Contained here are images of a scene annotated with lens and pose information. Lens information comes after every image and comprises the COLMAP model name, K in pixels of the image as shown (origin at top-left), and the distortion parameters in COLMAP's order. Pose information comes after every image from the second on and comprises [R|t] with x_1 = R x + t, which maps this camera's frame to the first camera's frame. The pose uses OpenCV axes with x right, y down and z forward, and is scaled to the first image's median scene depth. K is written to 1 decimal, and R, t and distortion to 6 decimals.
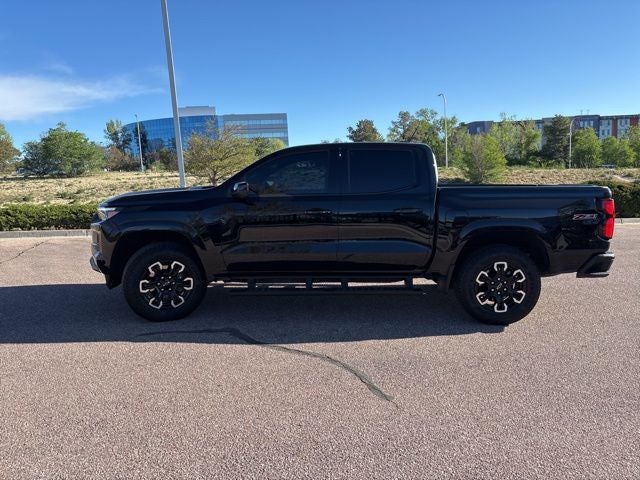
lens RADIAL K [[487.0, 0, 315.9], [0, 487.0, 238.9], [0, 0, 1]] dist [0.022405, -0.002759]
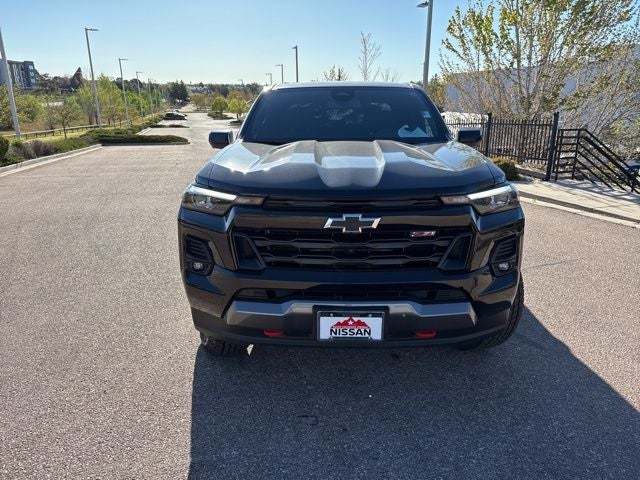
lens RADIAL K [[486.5, 0, 322.9], [0, 486.5, 241.6], [0, 0, 1]] dist [0.045384, -0.039691]
pose [[0.002375, -0.243508, 0.969896, -0.948413], [0.136739, 0.960868, 0.240906, -0.158579], [-0.990604, 0.132050, 0.035579, 1.184018]]
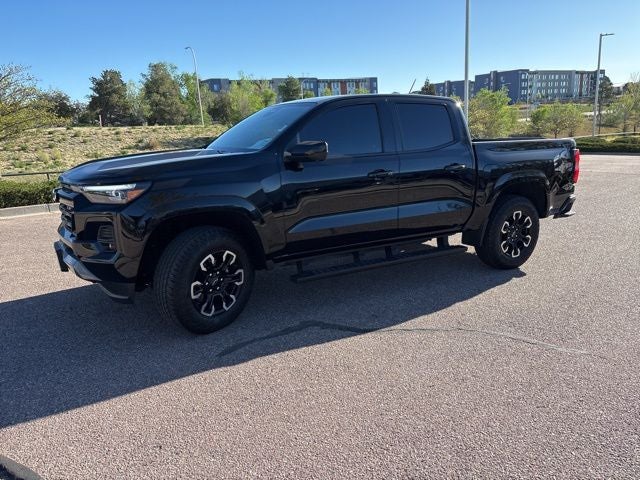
lens RADIAL K [[486.5, 0, 322.9], [0, 486.5, 241.6], [0, 0, 1]] dist [0.045384, -0.039691]
pose [[0.856228, -0.123579, 0.501599, -0.536144], [0.079248, 0.990894, 0.108850, -0.038006], [-0.510483, -0.053449, 0.858225, 0.275837]]
